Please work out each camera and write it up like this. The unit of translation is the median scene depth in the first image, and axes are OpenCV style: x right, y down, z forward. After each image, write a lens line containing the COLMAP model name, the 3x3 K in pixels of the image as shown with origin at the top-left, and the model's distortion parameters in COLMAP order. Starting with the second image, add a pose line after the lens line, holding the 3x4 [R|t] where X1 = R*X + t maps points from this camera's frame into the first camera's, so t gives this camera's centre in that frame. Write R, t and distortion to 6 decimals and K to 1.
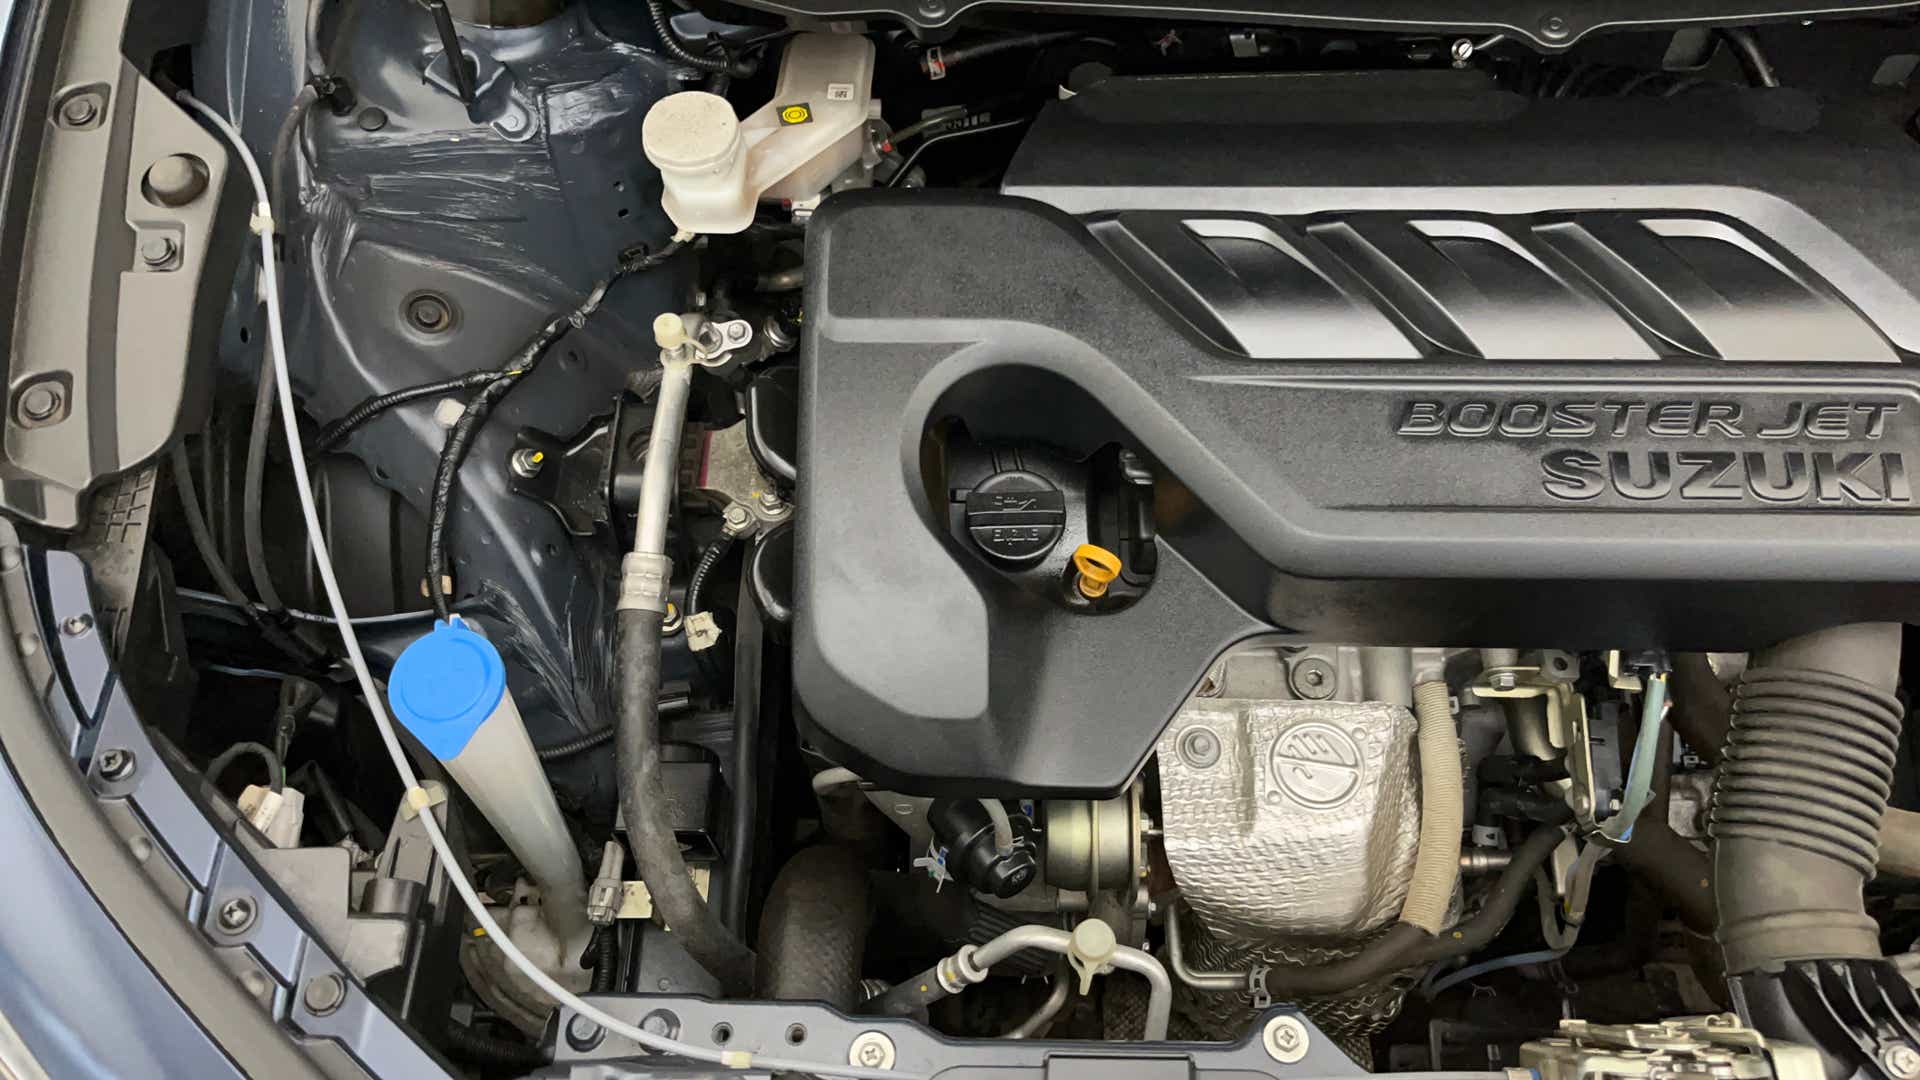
lens RADIAL K [[1426.4, 0, 960.0], [0, 1426.4, 540.0], [0, 0, 1]] dist [0.019436, -0.006500]
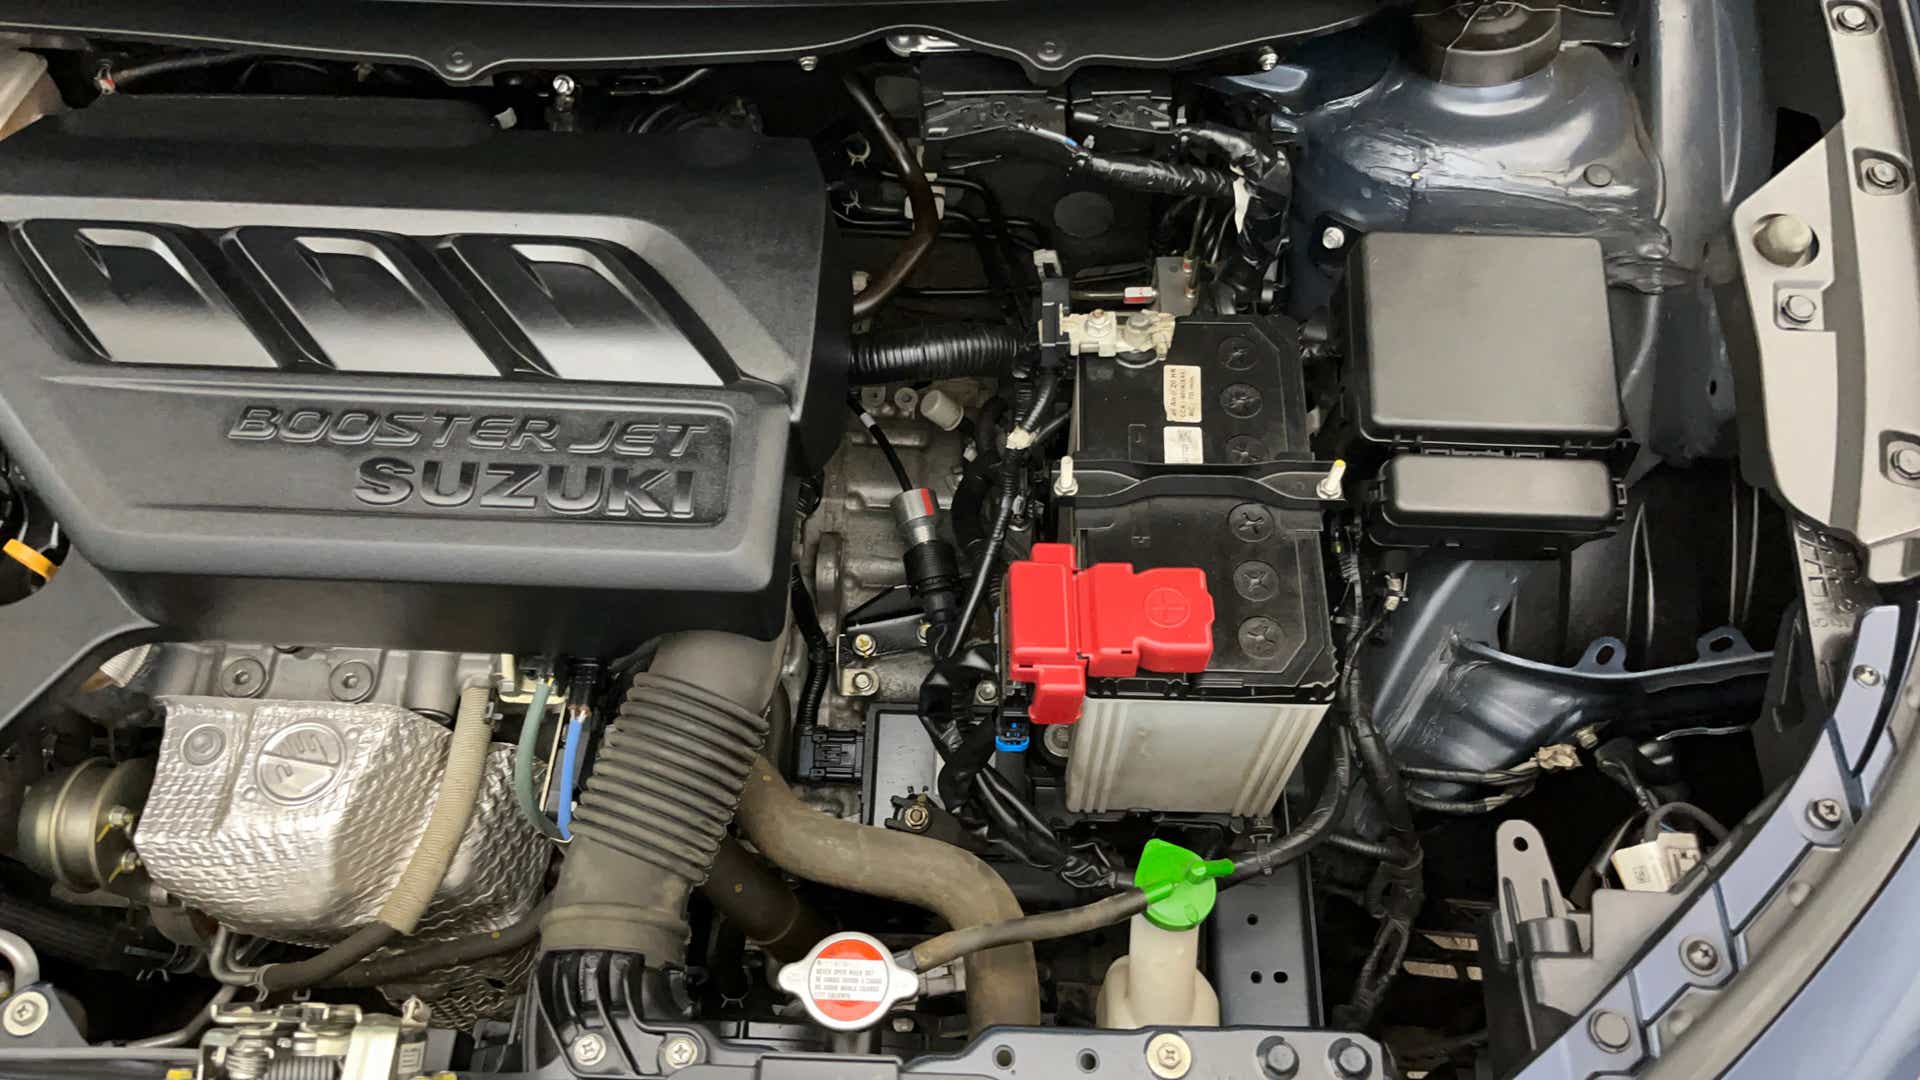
lens RADIAL K [[1426.4, 0, 960.0], [0, 1426.4, 540.0], [0, 0, 1]] dist [0.019436, -0.006500]
pose [[0.999333, 0.028179, 0.023218, 0.759002], [-0.027507, 0.999207, -0.028774, 0.014688], [-0.024010, 0.028116, 0.999316, -0.051028]]
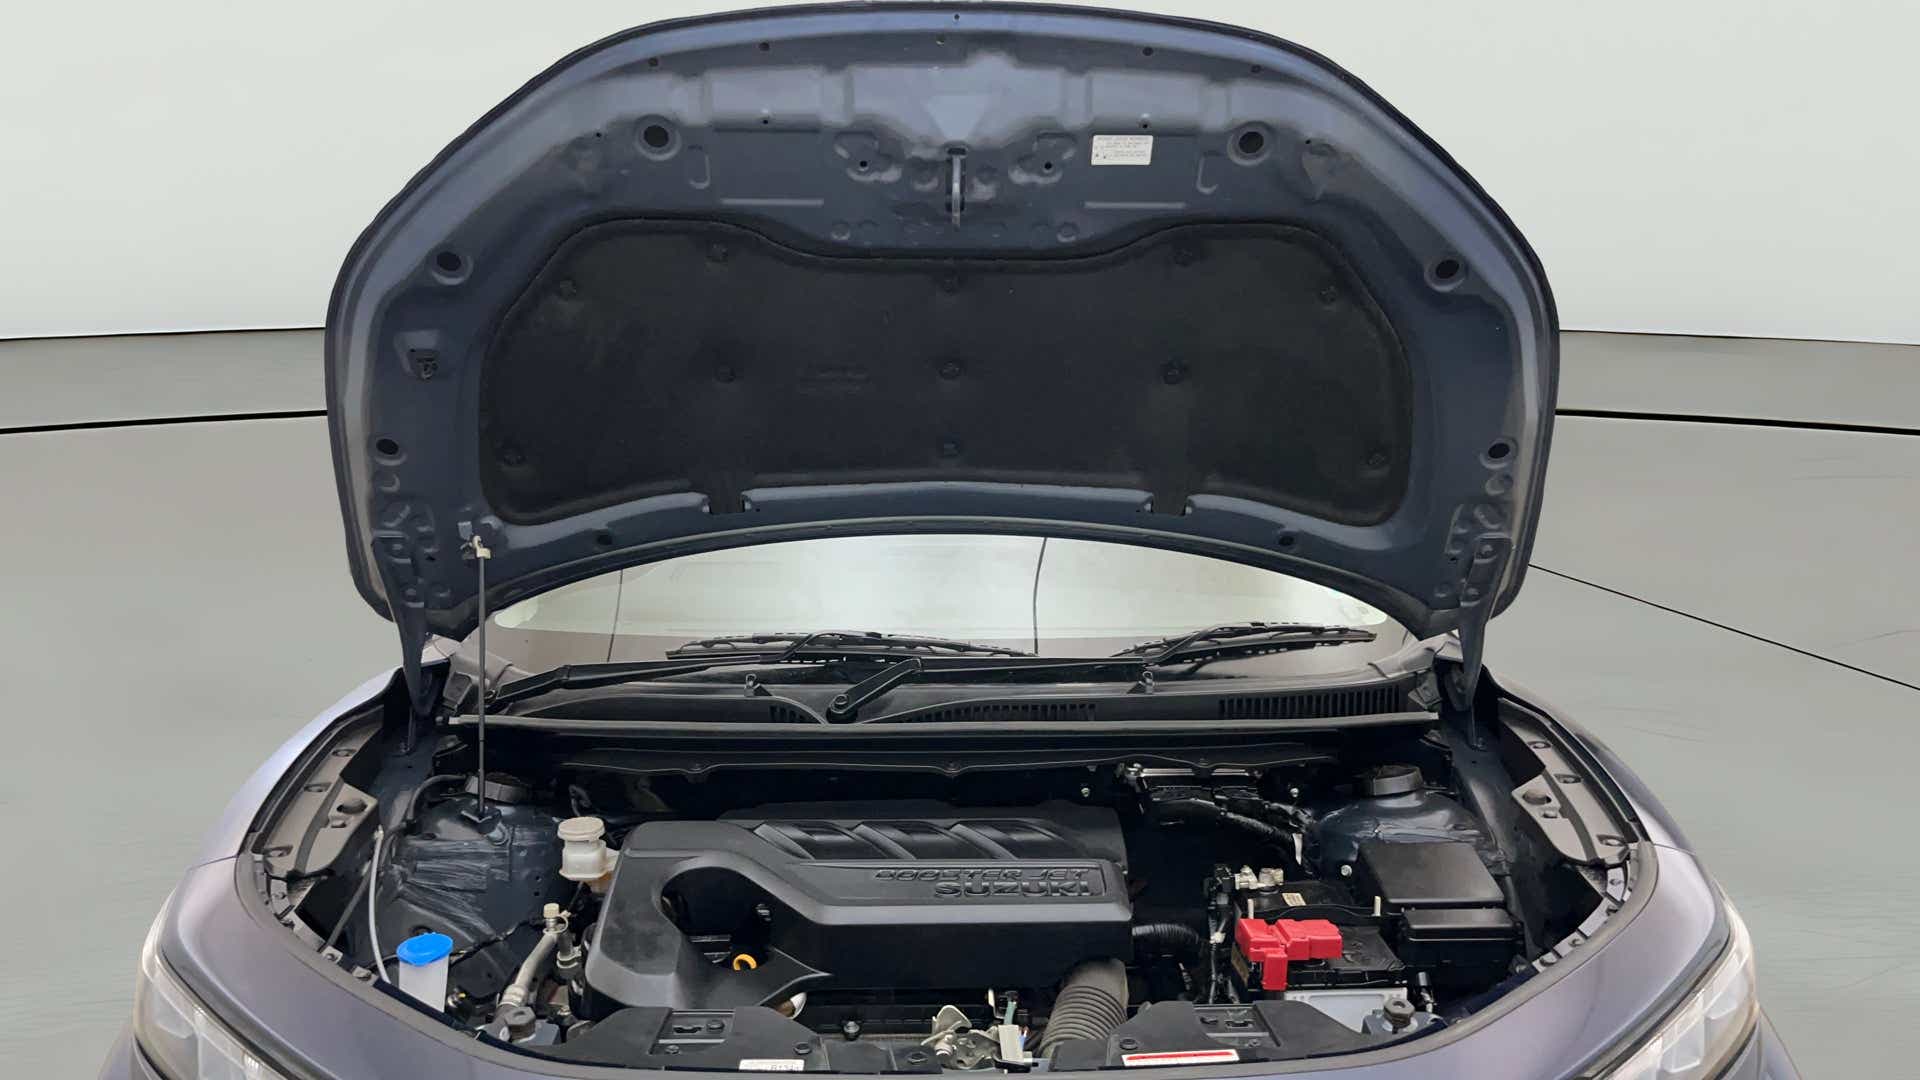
lens RADIAL K [[1426.4, 0, 960.0], [0, 1426.4, 540.0], [0, 0, 1]] dist [0.019436, -0.006500]
pose [[0.998408, 0.018829, 0.053167, 0.290557], [0.031069, 0.603130, -0.797038, 1.317021], [-0.047074, 0.797421, 0.601585, -0.751750]]
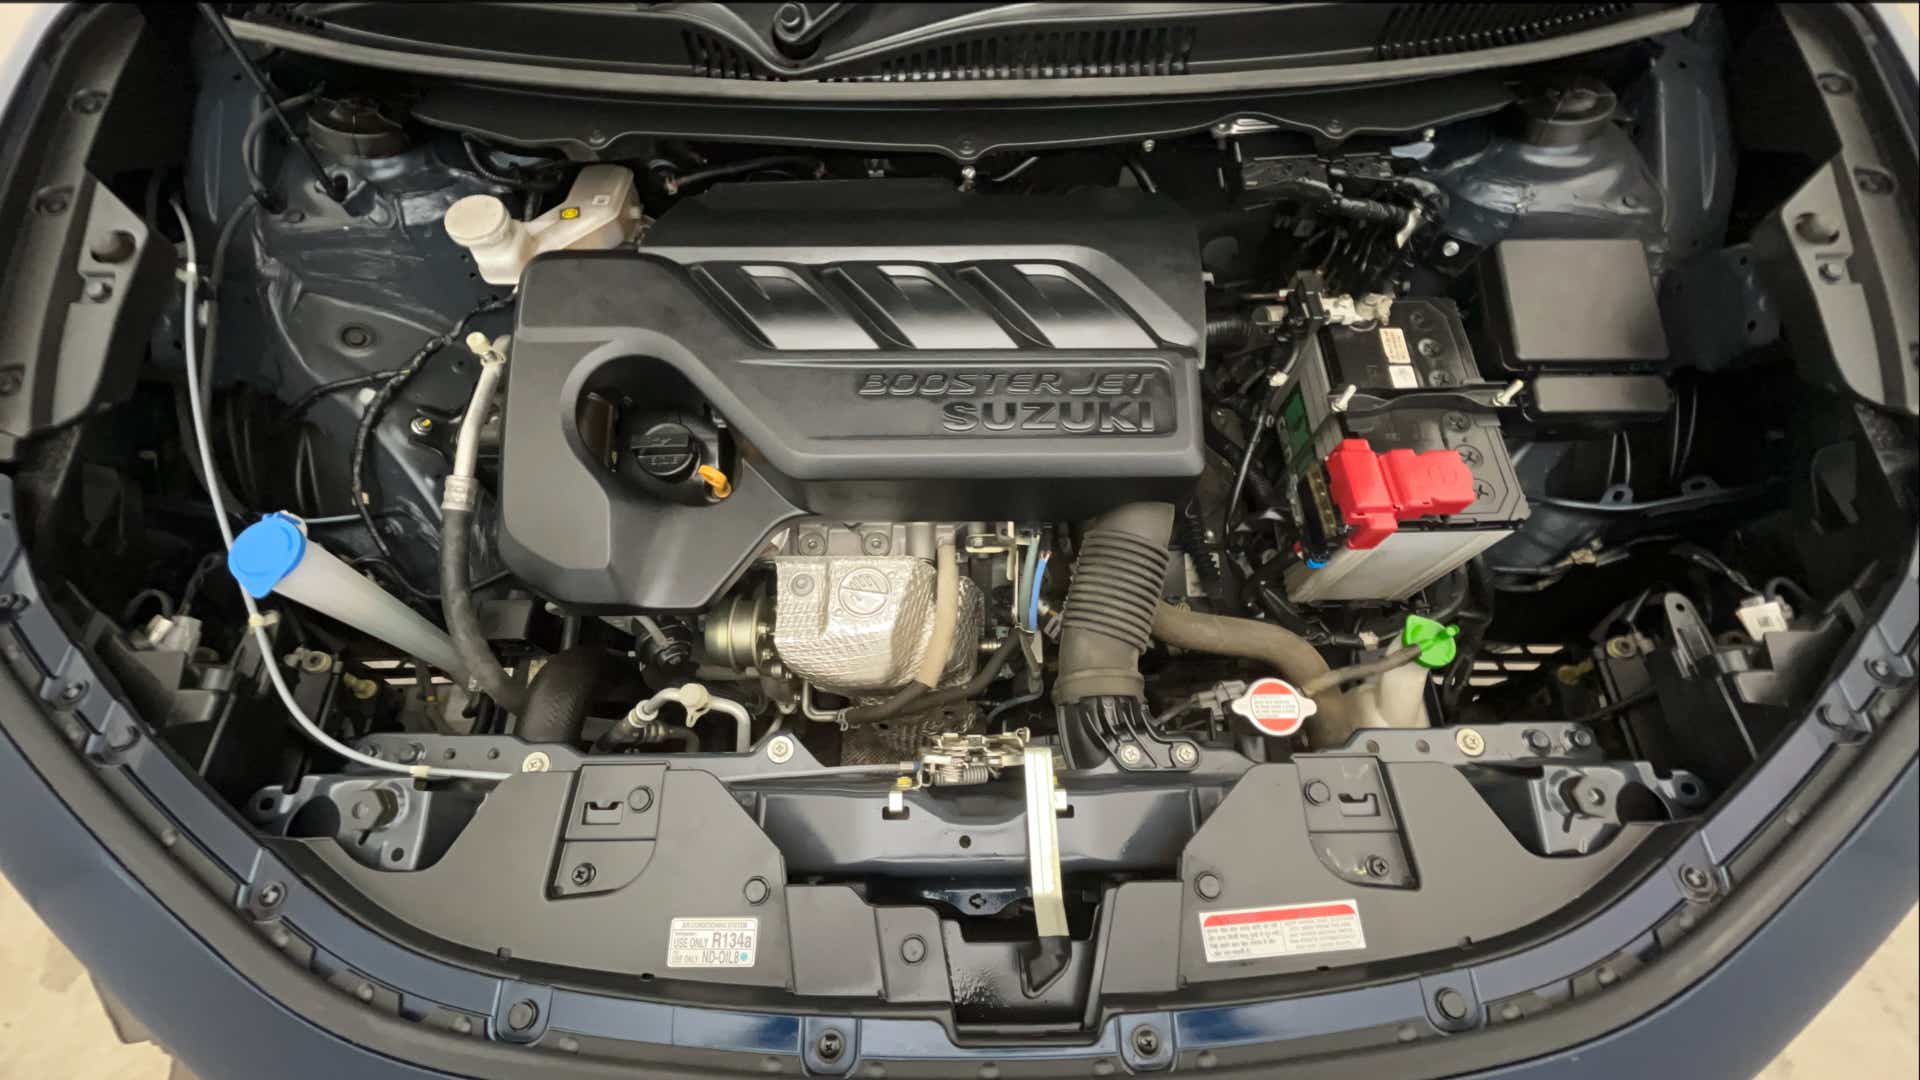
lens RADIAL K [[761.8, 0, 948.8], [0, 761.8, 539.6], [0, 0, 1]] dist [-0.000823, -0.000576]
pose [[0.999338, -0.018494, 0.031337, 0.353068], [0.016246, 0.997377, 0.070530, 0.032201], [-0.032559, -0.069974, 0.997017, 0.088183]]
